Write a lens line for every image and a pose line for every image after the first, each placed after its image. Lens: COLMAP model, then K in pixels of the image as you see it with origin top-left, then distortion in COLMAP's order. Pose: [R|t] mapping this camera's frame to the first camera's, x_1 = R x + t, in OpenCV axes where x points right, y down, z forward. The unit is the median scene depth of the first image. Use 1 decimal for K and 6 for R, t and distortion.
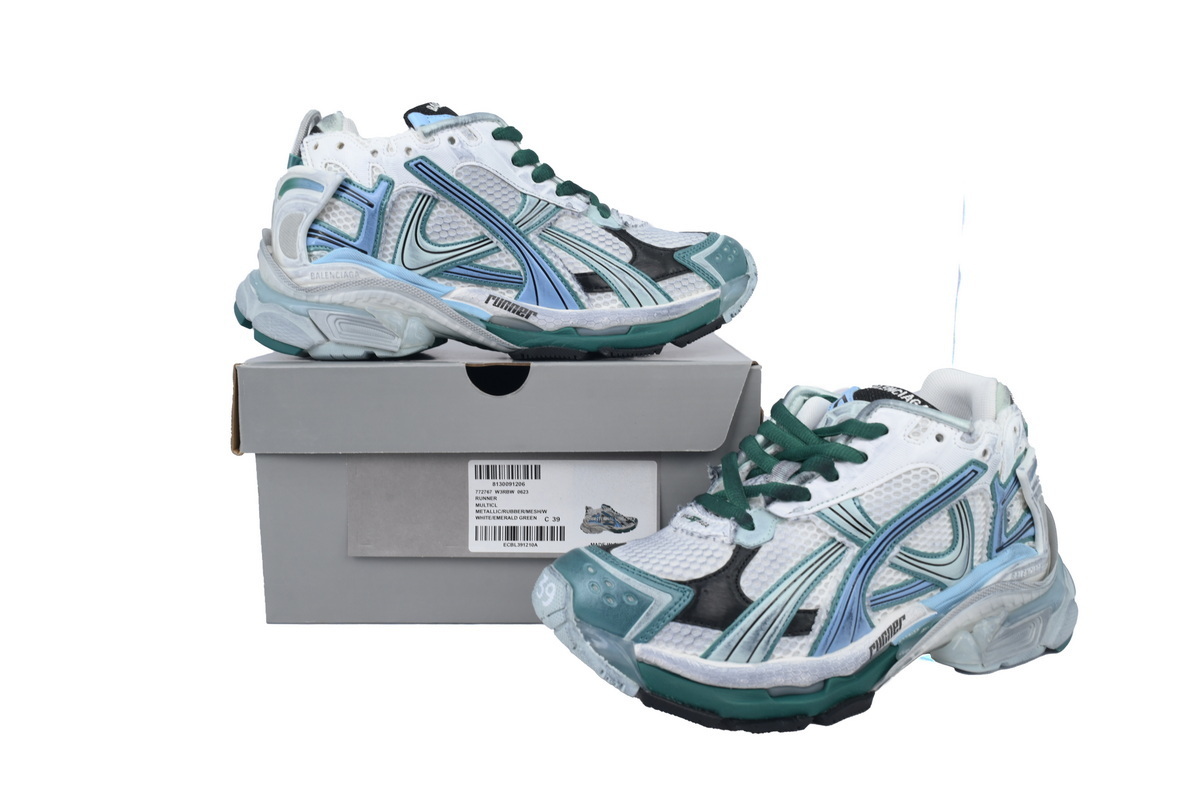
lens RADIAL K [[950.7, 0, 605.0], [0, 950.7, 401.5], [0, 0, 1]] dist [0.002029, 0.004085]
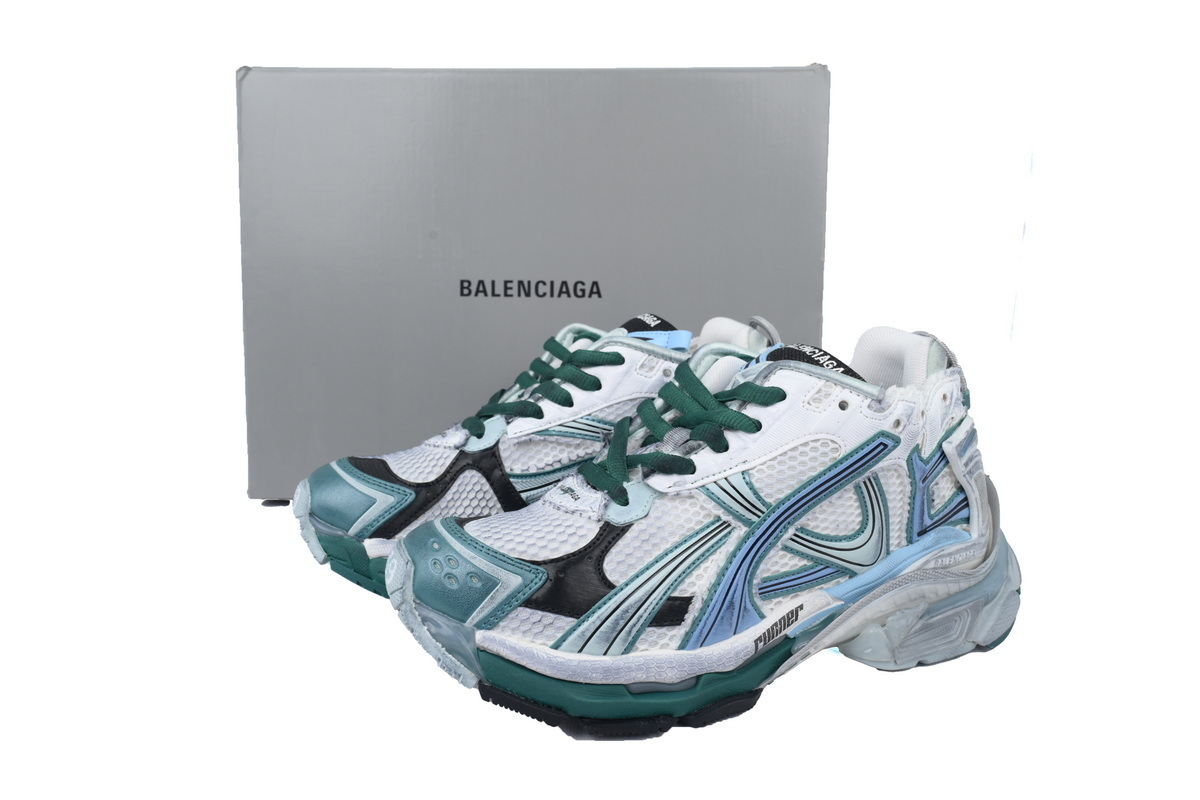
lens RADIAL K [[950.7, 0, 599.7], [0, 950.7, 402.7], [0, 0, 1]] dist [0.002029, 0.004085]
pose [[0.997976, 0.018452, -0.060859, 0.181709], [-0.015586, 0.998763, 0.047228, -0.002046], [0.061655, -0.046184, 0.997028, 0.117797]]
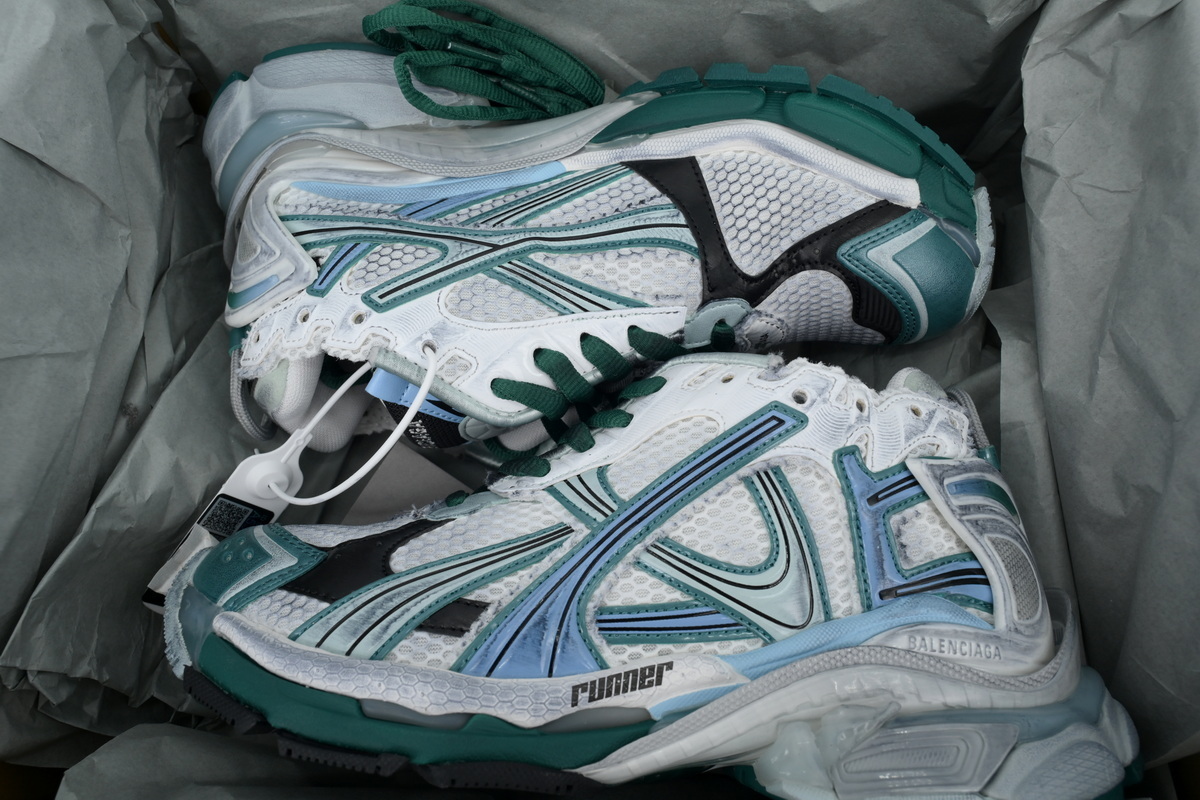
lens RADIAL K [[865.9, 0, 597.0], [0, 865.9, 404.8], [0, 0, 1]] dist [-0.003189, -0.002647]
pose [[0.896000, -0.070730, -0.438385, 0.534255], [-0.143967, 0.887637, -0.437464, 0.332864], [0.420068, 0.455081, 0.785140, 0.496264]]
